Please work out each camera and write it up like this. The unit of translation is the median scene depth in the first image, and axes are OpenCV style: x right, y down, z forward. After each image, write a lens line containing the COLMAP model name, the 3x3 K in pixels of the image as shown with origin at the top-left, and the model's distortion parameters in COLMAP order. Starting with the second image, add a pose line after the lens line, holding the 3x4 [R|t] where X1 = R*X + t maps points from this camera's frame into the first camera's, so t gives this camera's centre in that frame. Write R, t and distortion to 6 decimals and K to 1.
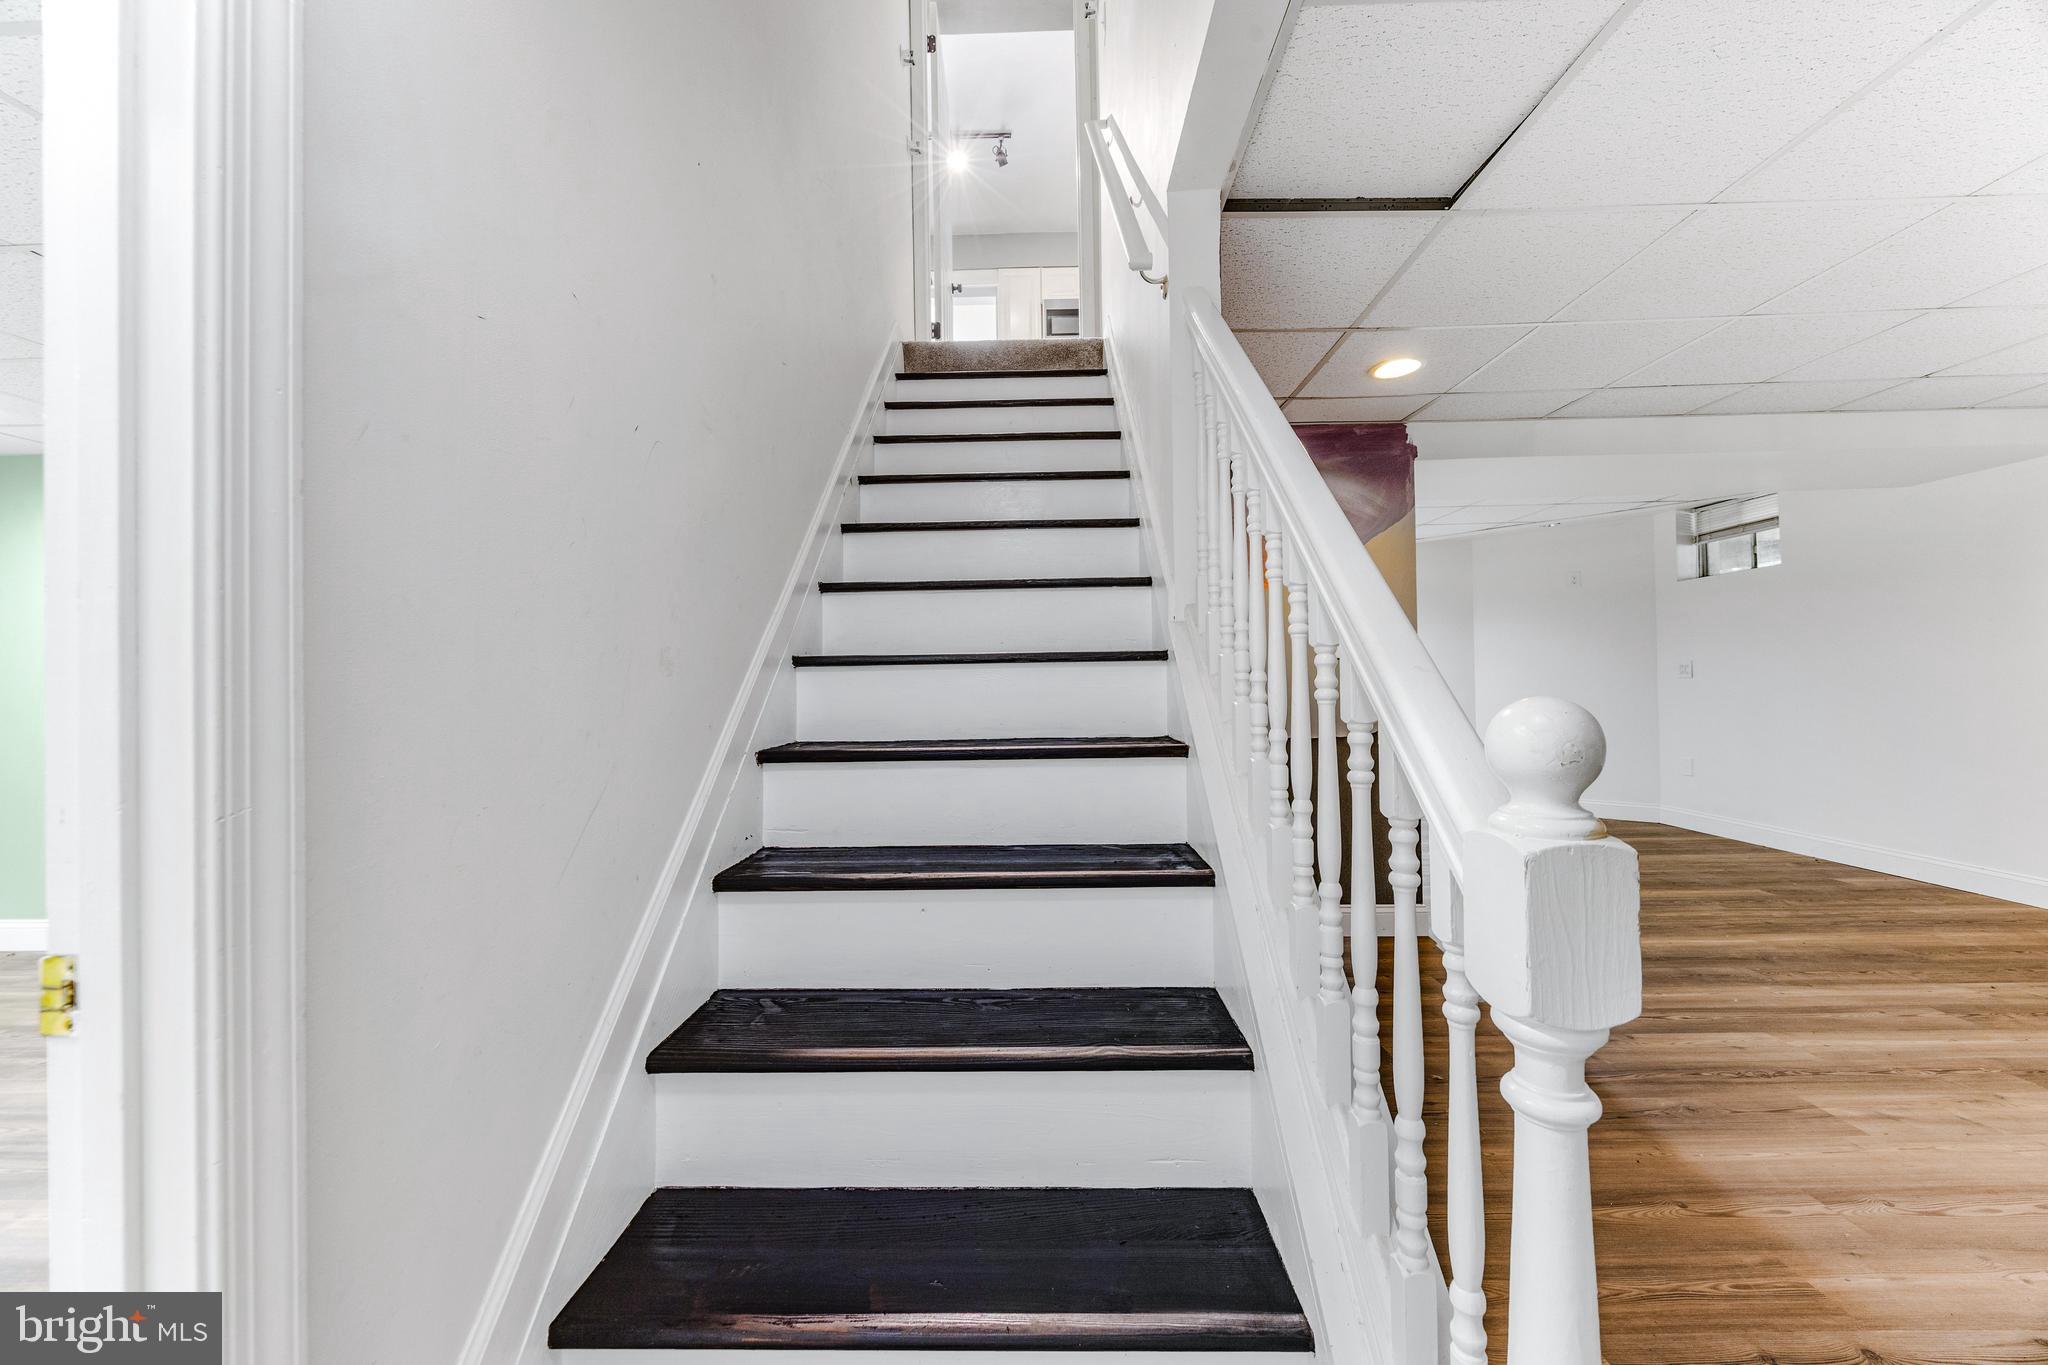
lens RADIAL K [[782.6, 0, 1016.5], [0, 782.6, 685.6], [0, 0, 1]] dist [-0.003759, 0.000230]
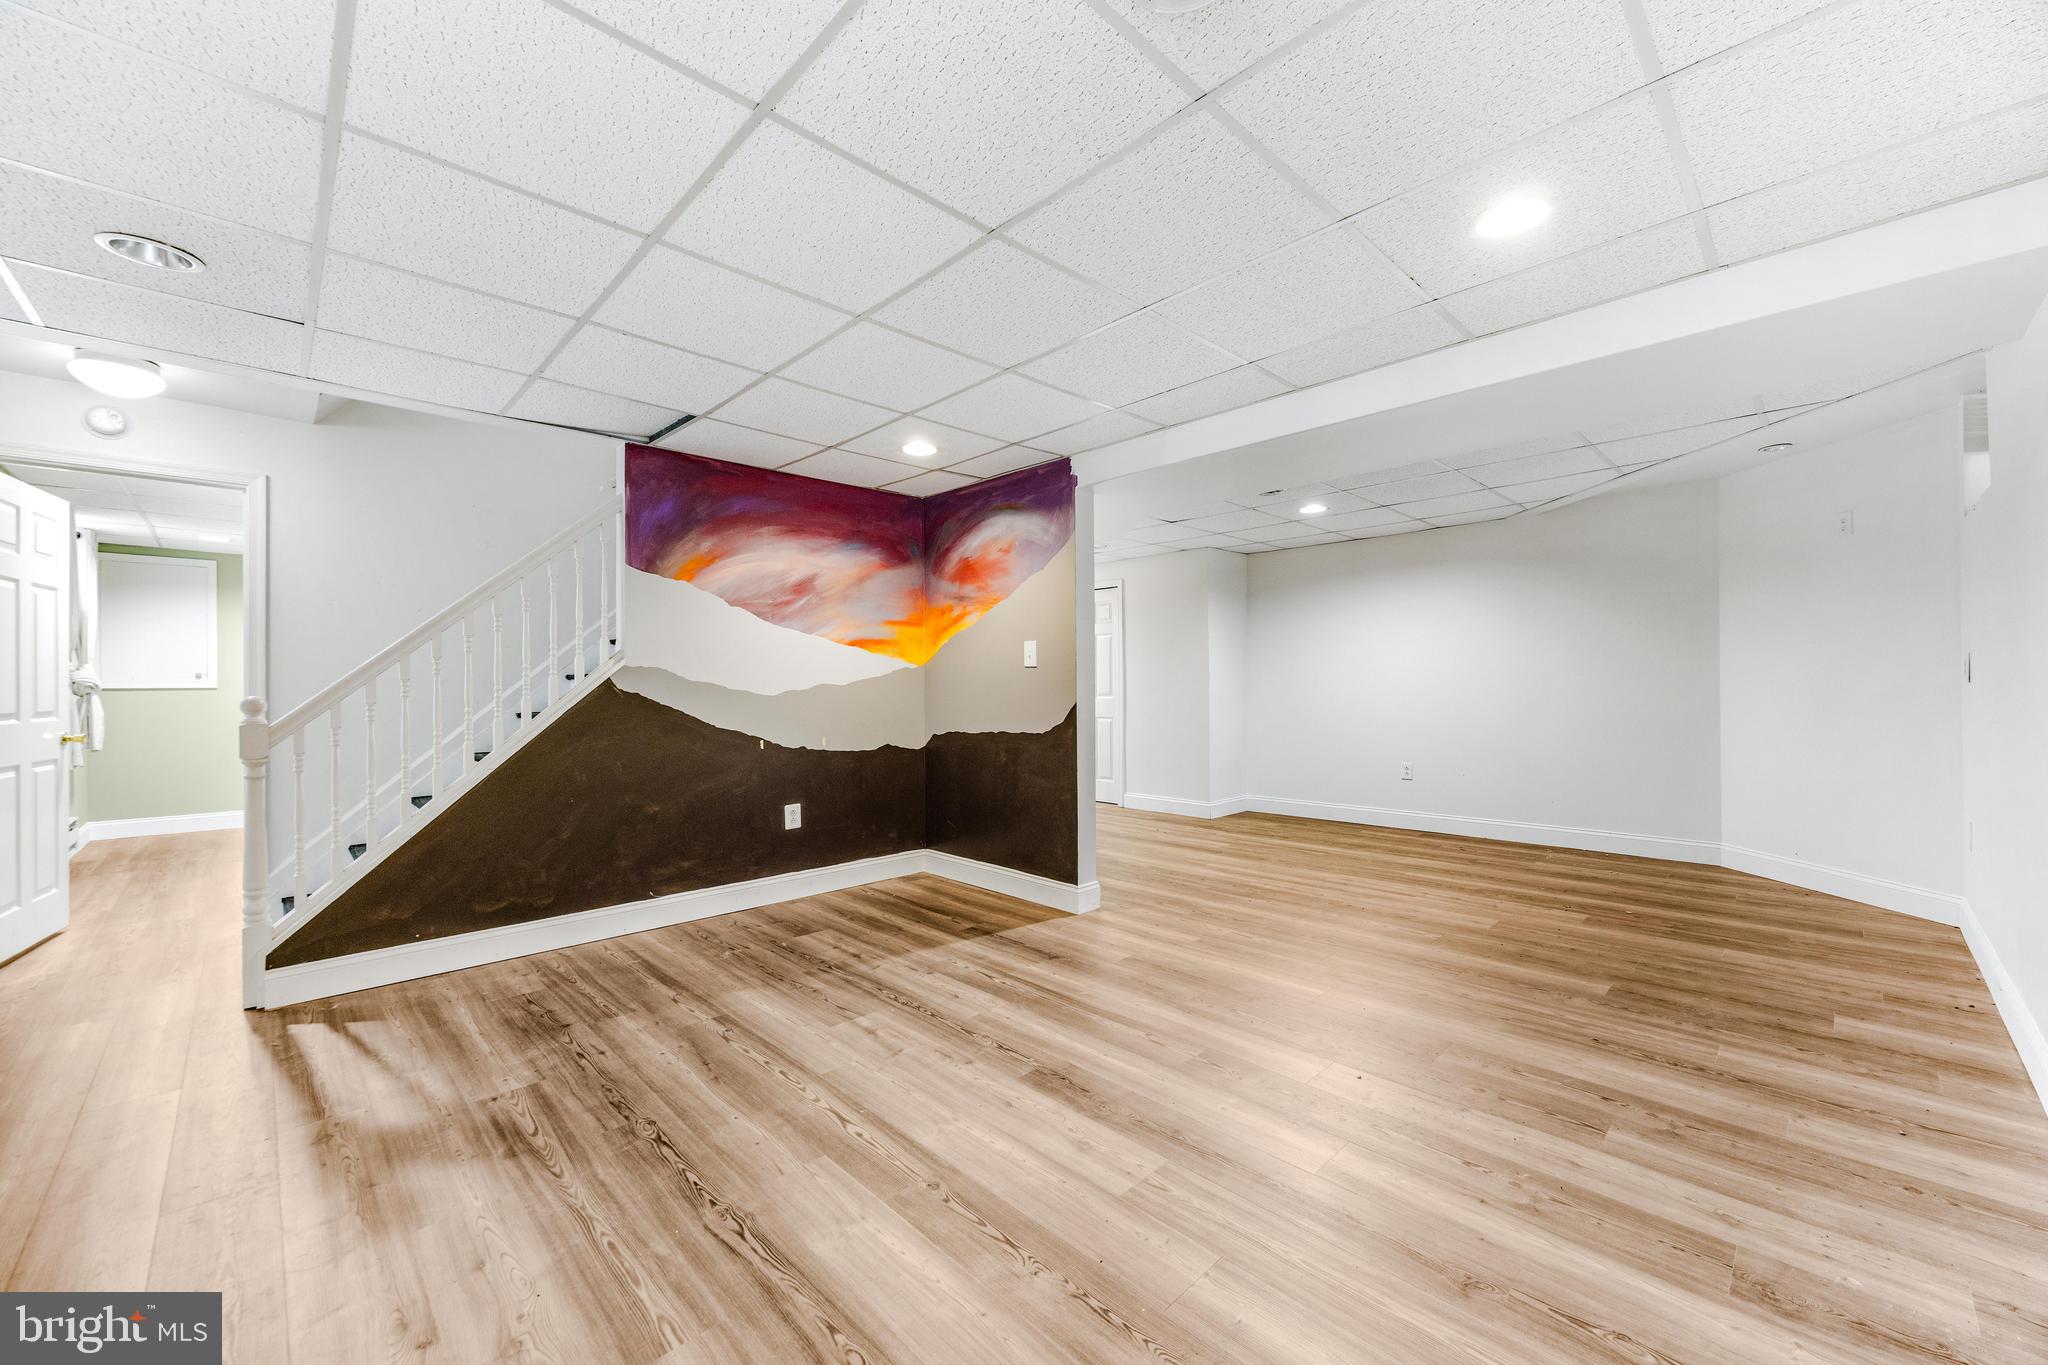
lens RADIAL K [[782.6, 0, 1016.5], [0, 782.6, 685.6], [0, 0, 1]] dist [-0.003759, 0.000230]
pose [[0.709781, 0.011263, -0.704332, 1.951238], [-0.001264, 0.999891, 0.014715, -0.037076], [0.704421, -0.009555, 0.709718, 0.223419]]
